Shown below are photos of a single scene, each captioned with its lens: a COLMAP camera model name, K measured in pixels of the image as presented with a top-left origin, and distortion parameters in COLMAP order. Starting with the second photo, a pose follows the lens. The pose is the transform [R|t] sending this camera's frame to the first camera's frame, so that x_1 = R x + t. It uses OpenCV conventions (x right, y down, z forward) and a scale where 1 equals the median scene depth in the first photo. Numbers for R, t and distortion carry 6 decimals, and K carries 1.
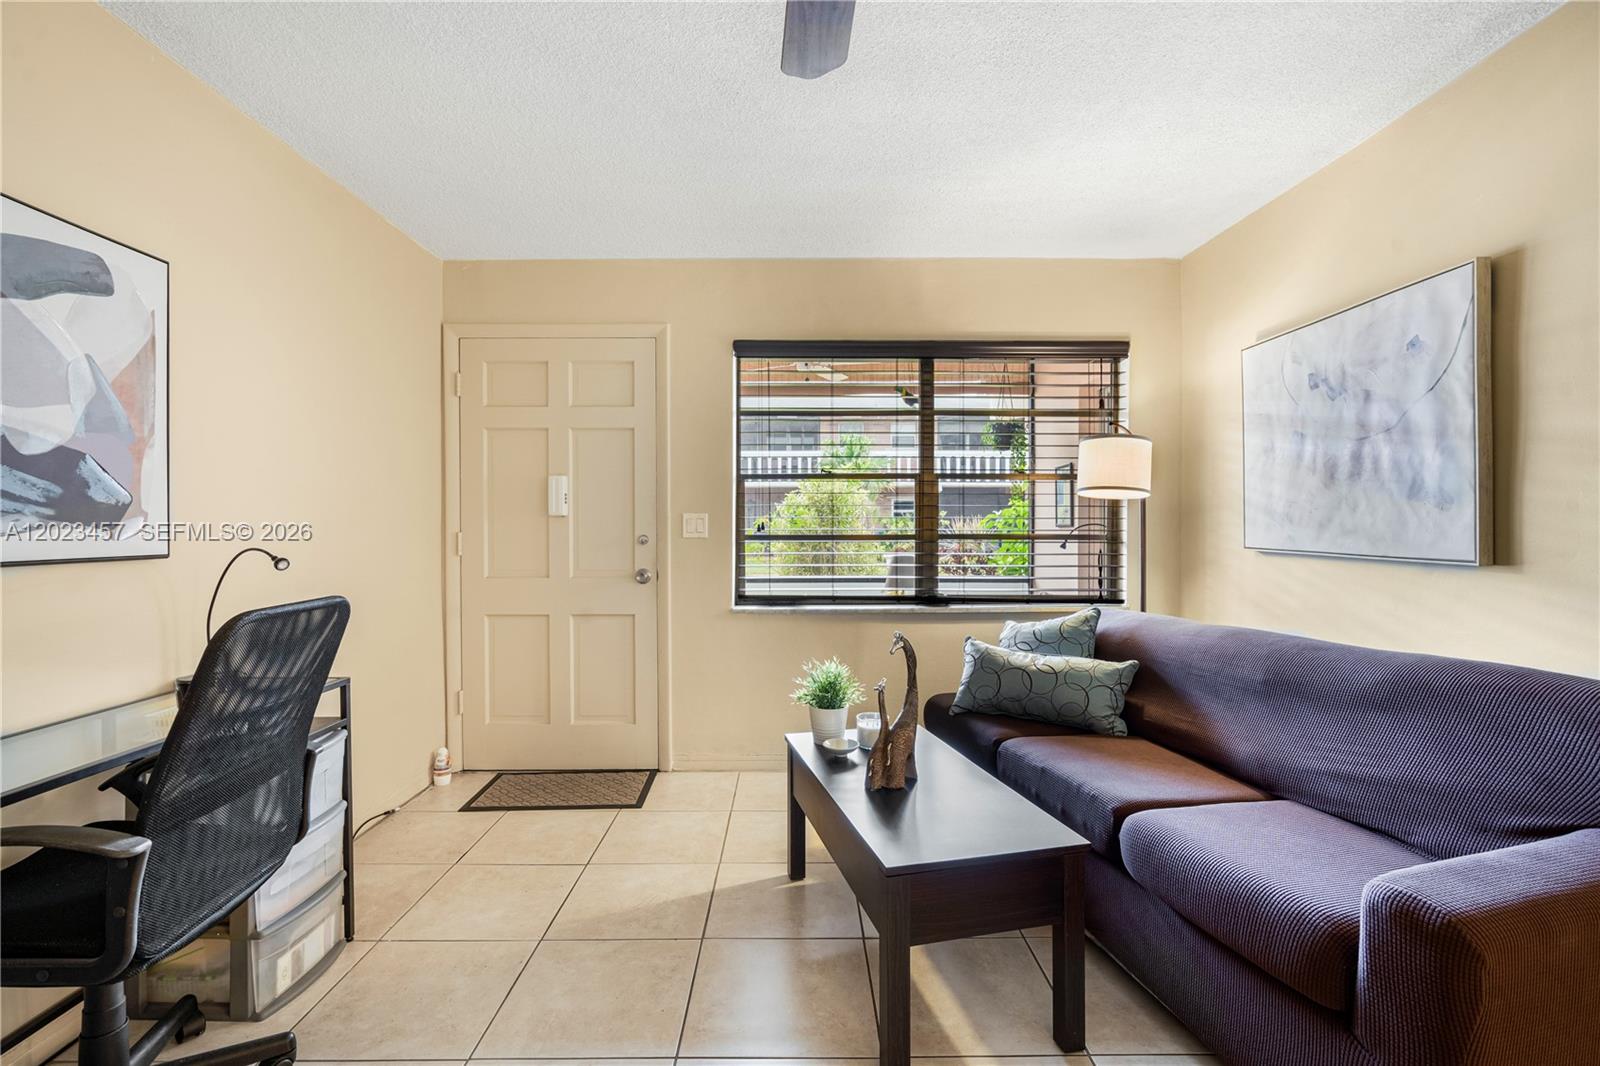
lens RADIAL K [[725.1, 0, 792.9], [0, 725.1, 525.8], [0, 0, 1]] dist [-0.003123, 0.002252]
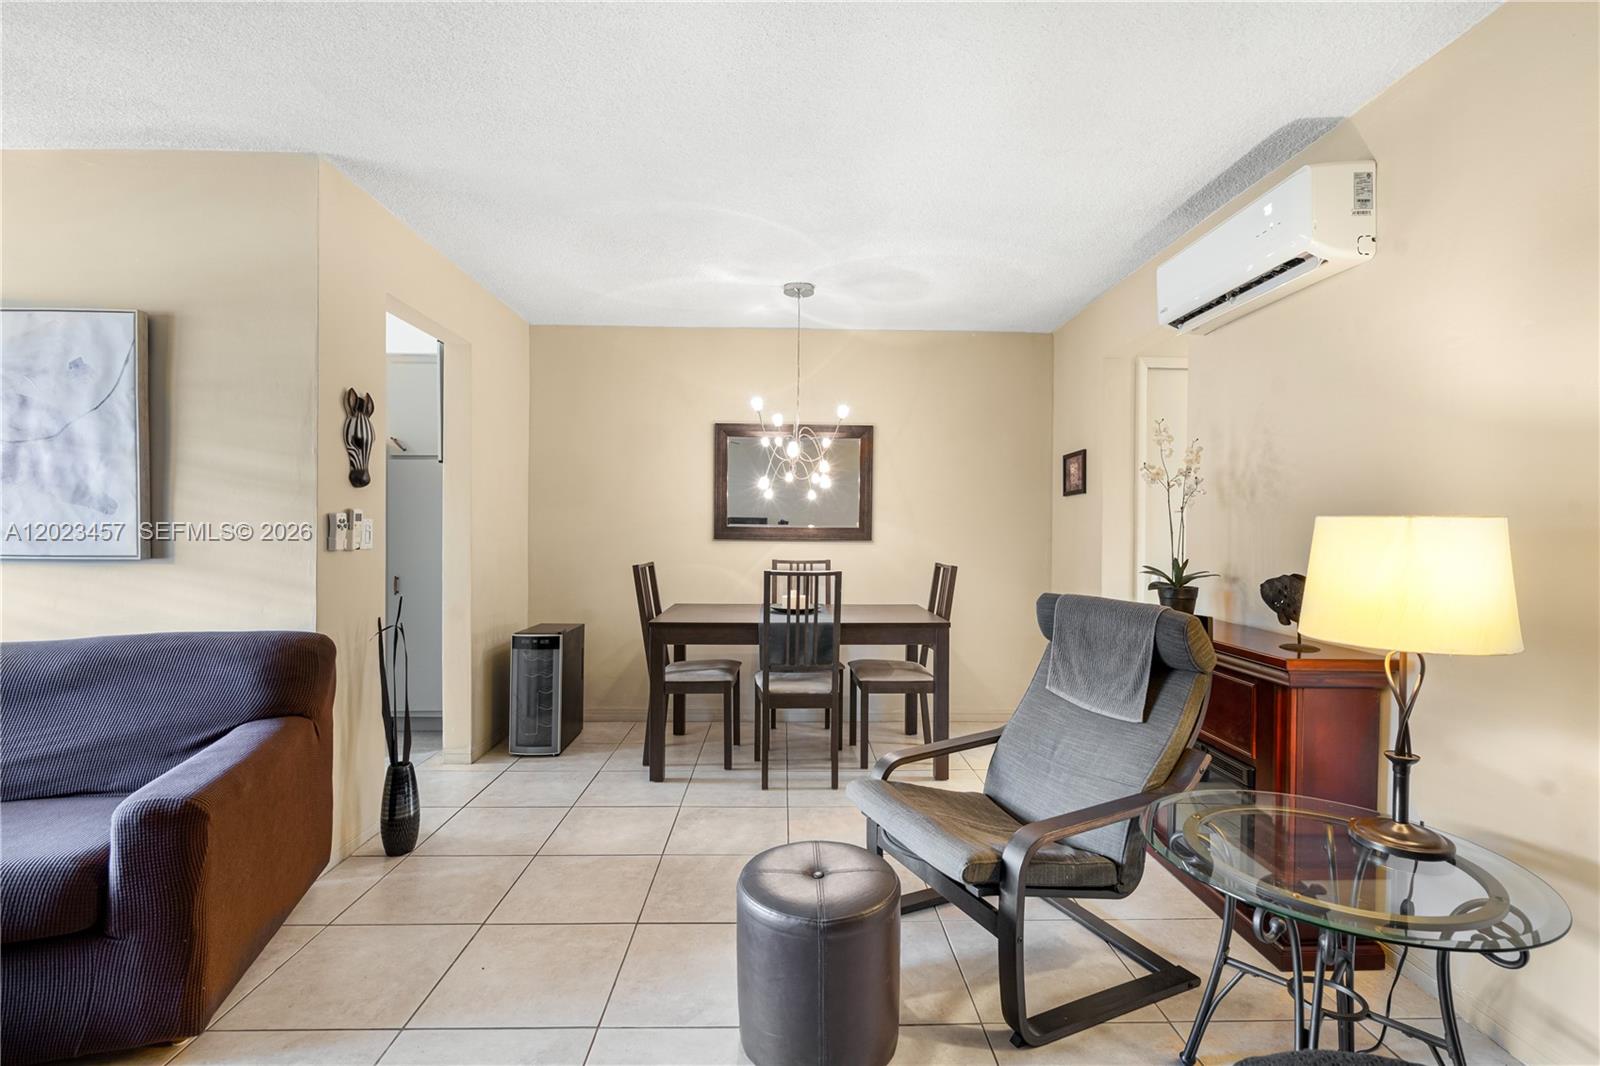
lens RADIAL K [[725.1, 0, 800.3], [0, 725.1, 534.8], [0, 0, 1]] dist [-0.003123, 0.002252]
pose [[-0.016306, -0.007900, 0.999836, -0.294461], [-0.001531, 0.999968, 0.007876, 0.001598], [-0.999866, -0.001403, -0.016317, -0.103482]]
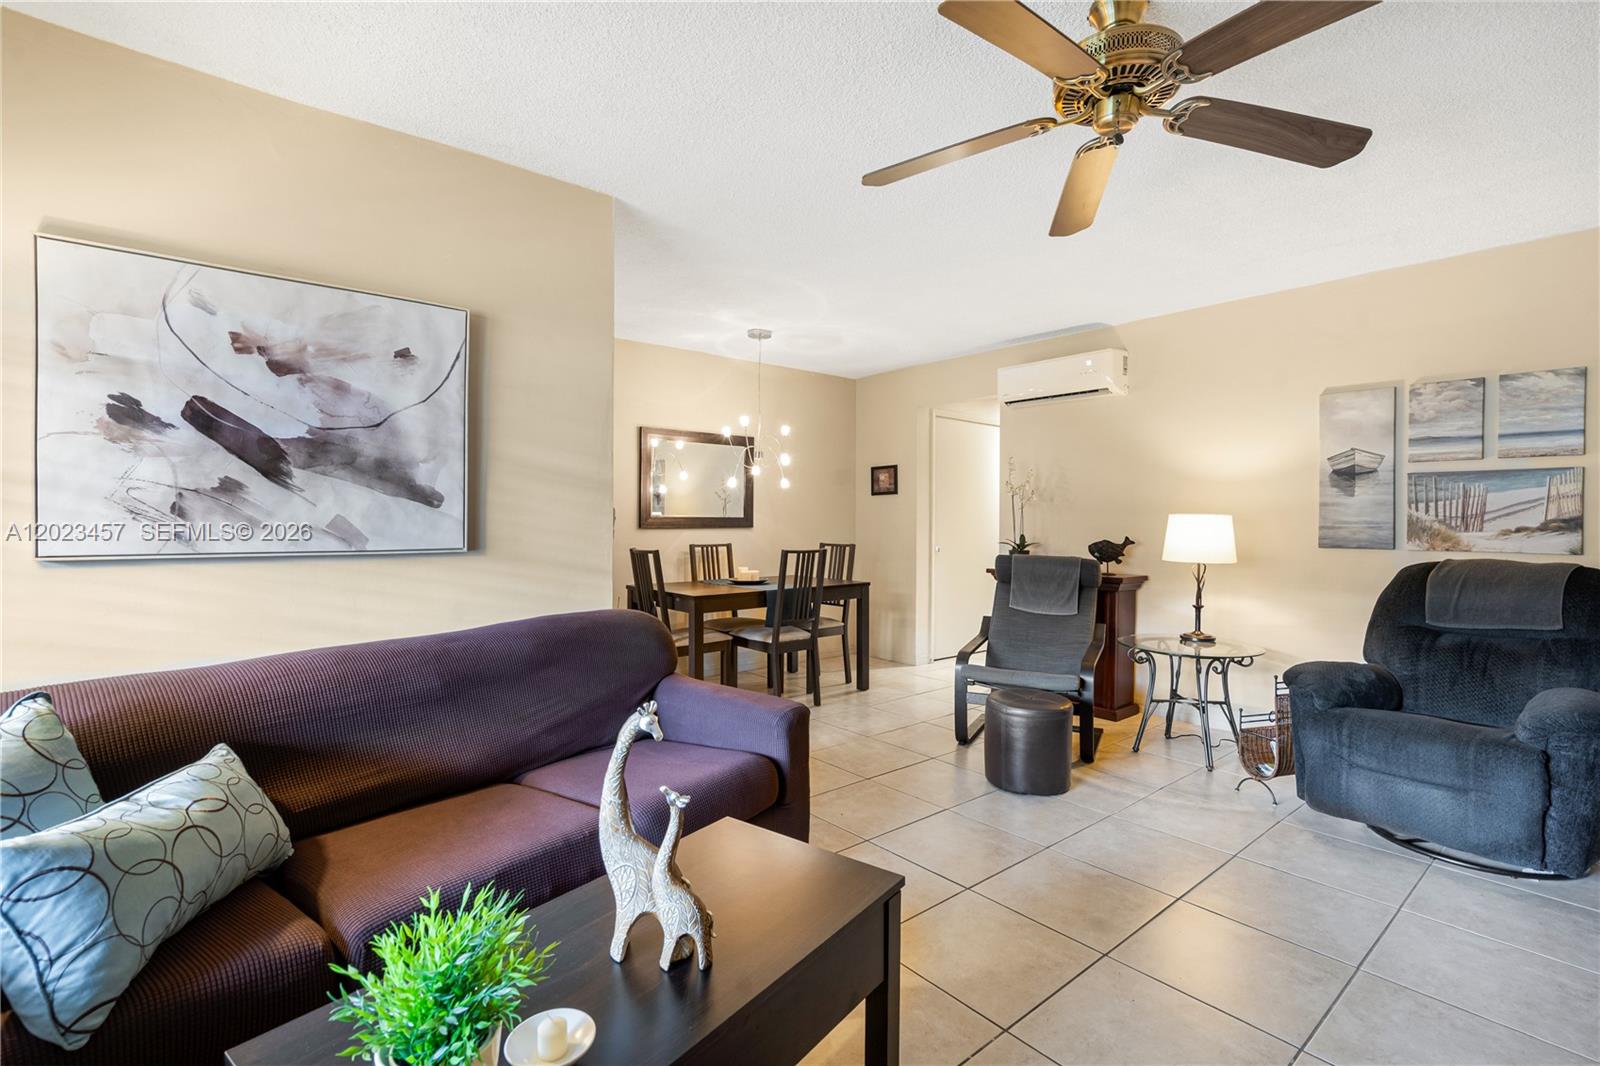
lens RADIAL K [[725.1, 0, 794.0], [0, 725.1, 528.6], [0, 0, 1]] dist [-0.003123, 0.002252]
pose [[-0.628670, -0.013193, 0.777560, -0.384316], [0.000044, 0.999855, 0.017000, -0.007028], [-0.777672, 0.010722, -0.628579, 1.285992]]
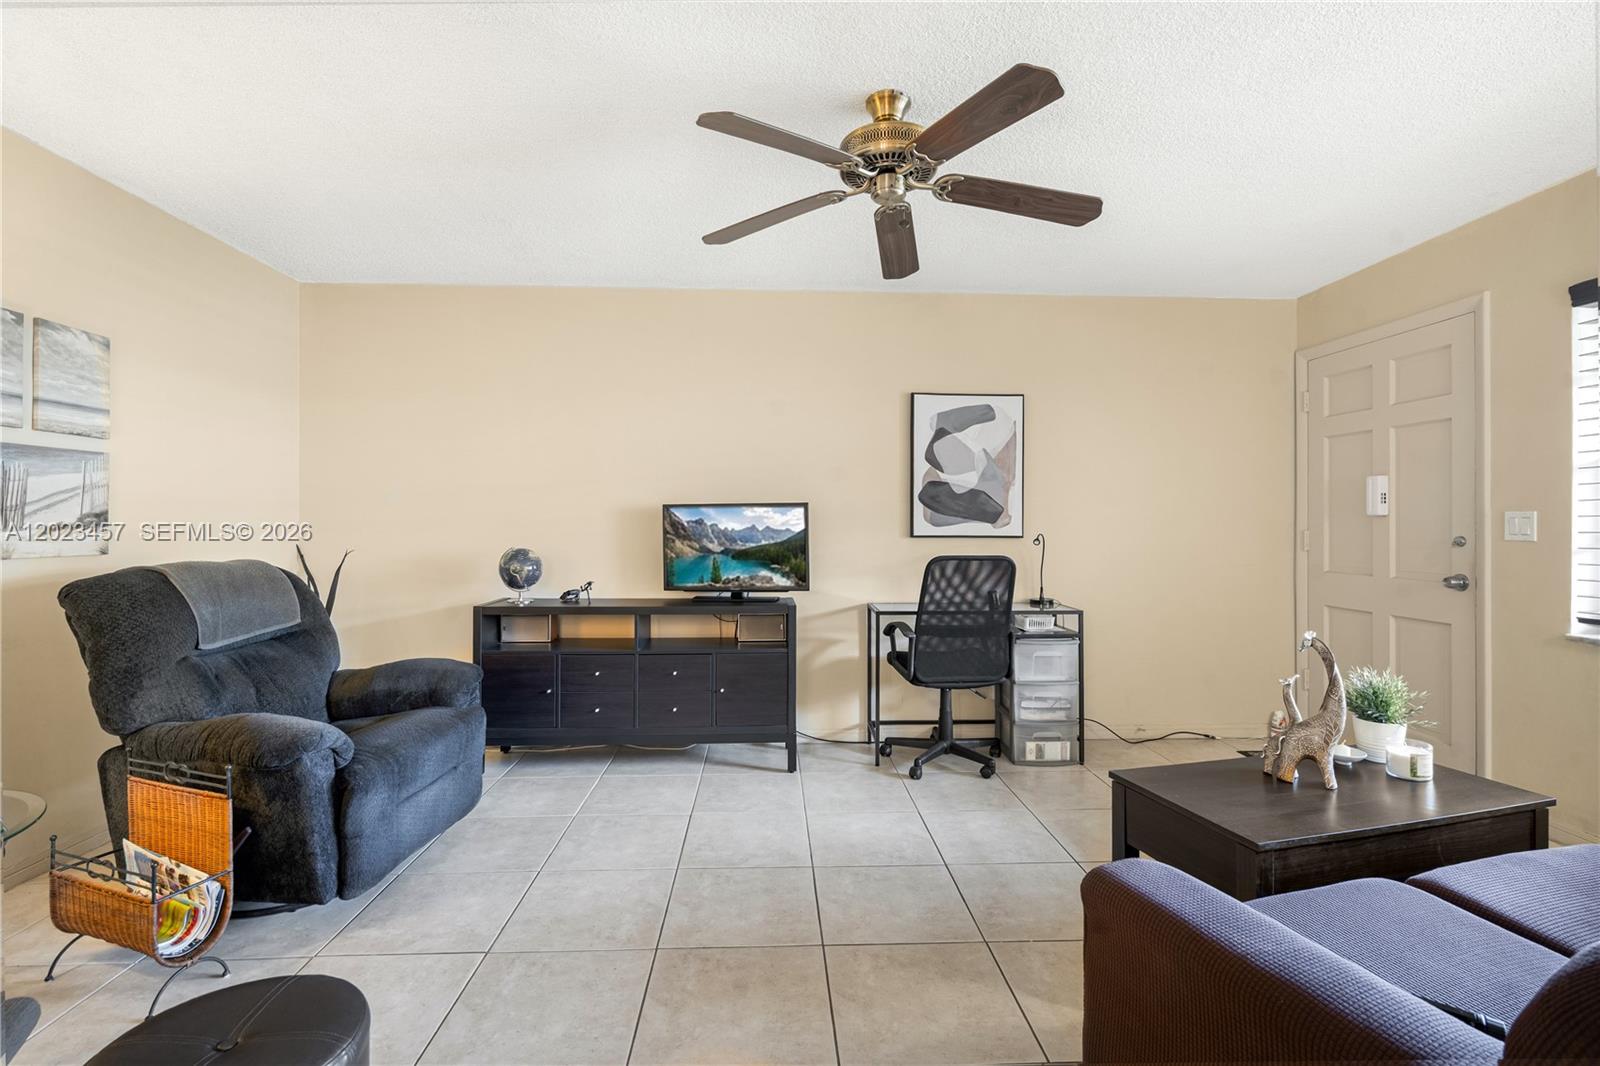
lens RADIAL K [[725.1, 0, 801.8], [0, 725.1, 522.6], [0, 0, 1]] dist [-0.003123, 0.002252]
pose [[0.049396, 0.000757, -0.998779, 1.115932], [-0.008514, 0.999964, 0.000337, 0.004494], [0.998743, 0.008487, 0.049400, 0.255673]]
